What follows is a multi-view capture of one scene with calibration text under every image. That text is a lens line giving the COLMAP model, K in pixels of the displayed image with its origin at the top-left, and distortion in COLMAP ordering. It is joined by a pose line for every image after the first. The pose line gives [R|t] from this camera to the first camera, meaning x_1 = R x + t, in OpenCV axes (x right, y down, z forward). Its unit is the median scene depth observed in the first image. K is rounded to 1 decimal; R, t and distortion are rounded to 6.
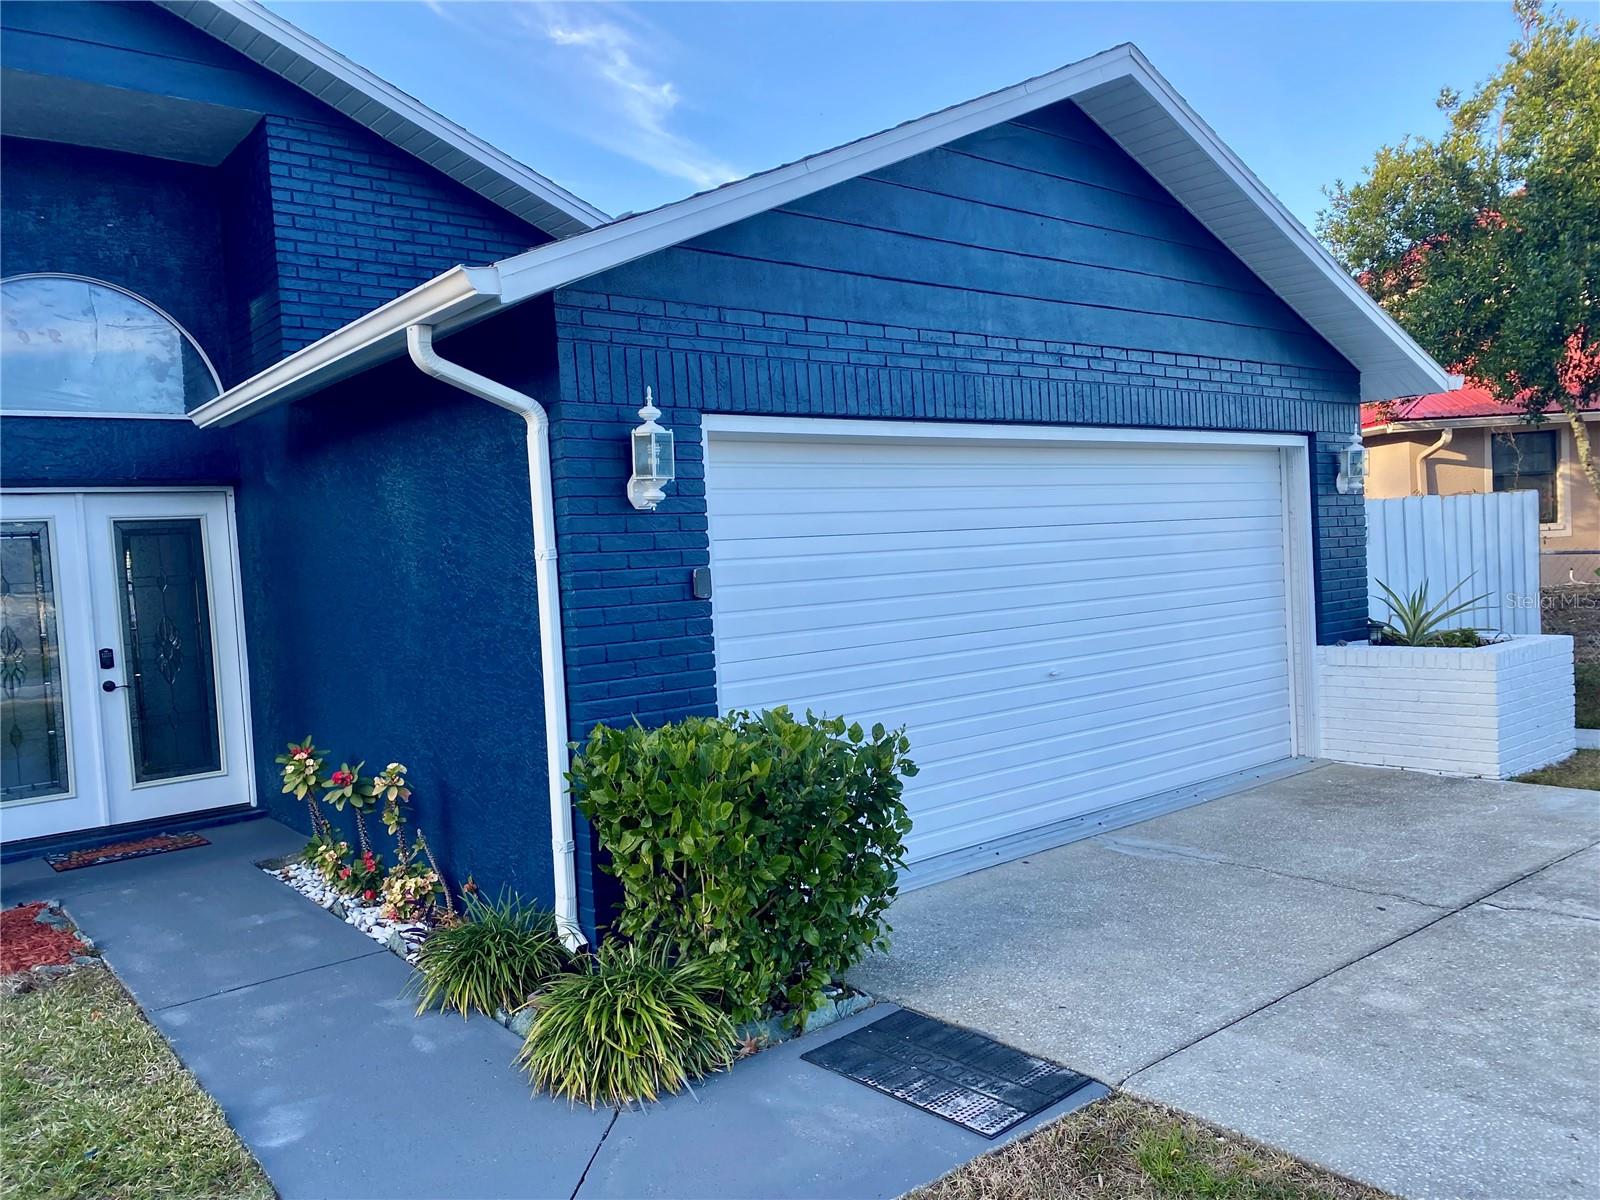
lens RADIAL K [[1208.1, 0, 840.2], [0, 1208.1, 611.1], [0, 0, 1]] dist [0.025544, -0.035891]
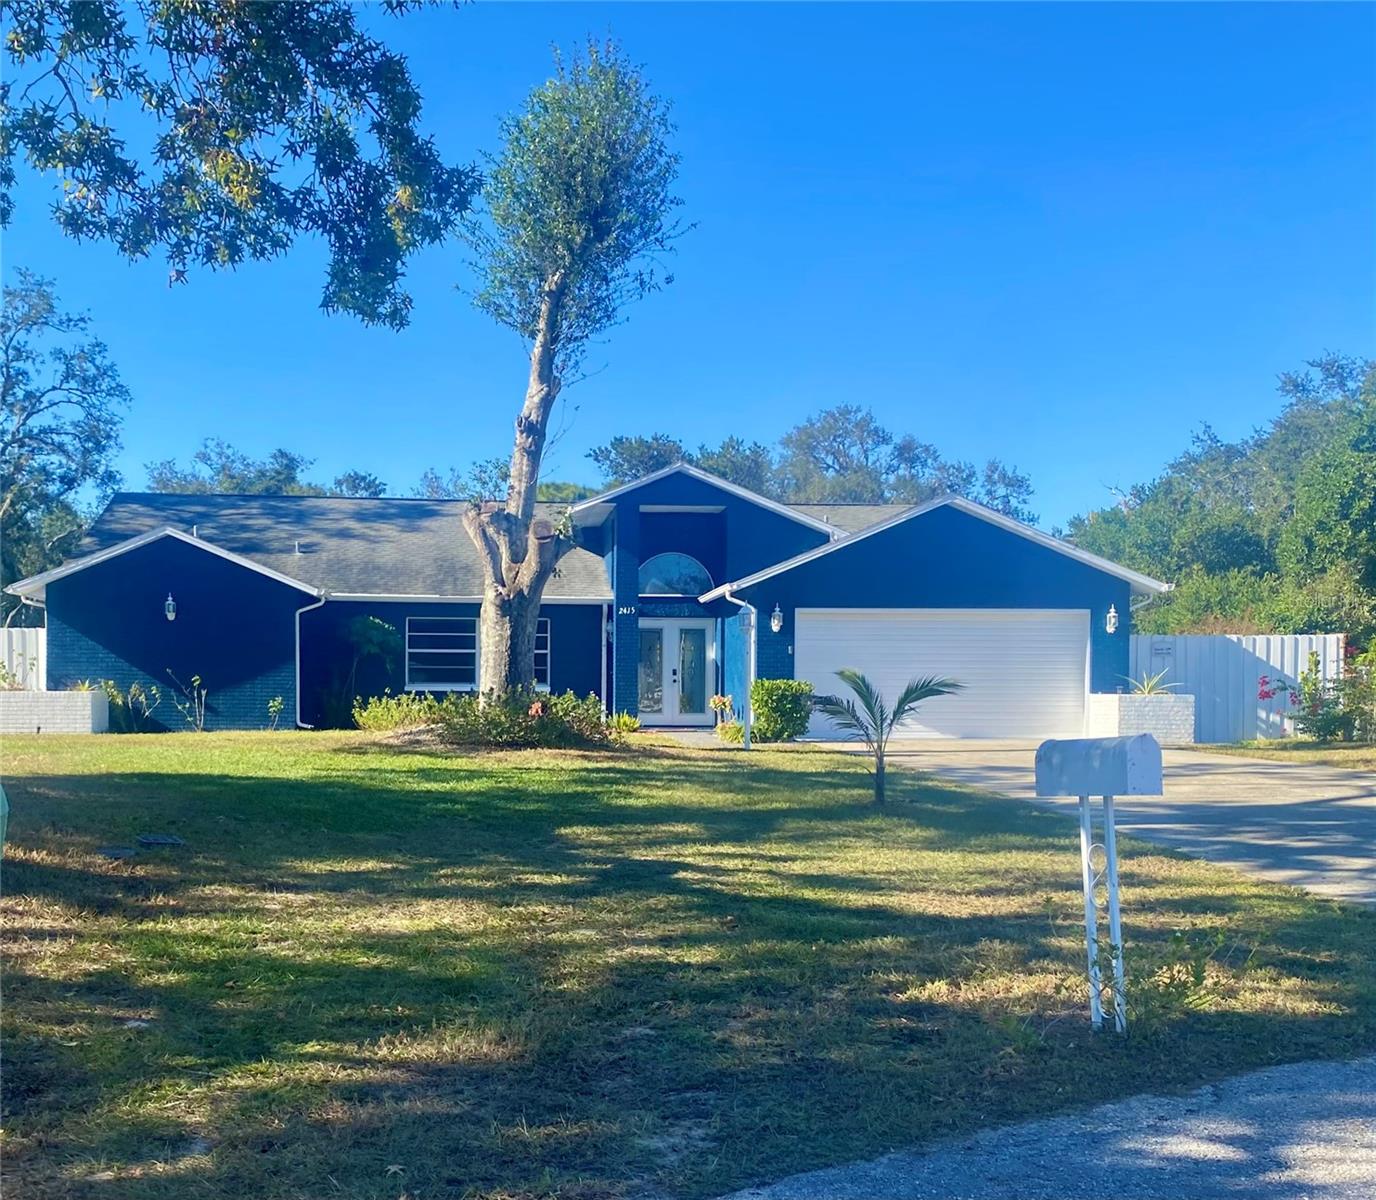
lens RADIAL K [[2165.3, 0, 570.5], [0, 2165.3, 733.5], [0, 0, 1]] dist [0.406776, -1.762460]
pose [[0.803575, 0.061921, -0.591974, 2.587270], [-0.075786, 0.997123, 0.001424, 0.217008], [0.590360, 0.043719, 0.805955, -3.787415]]
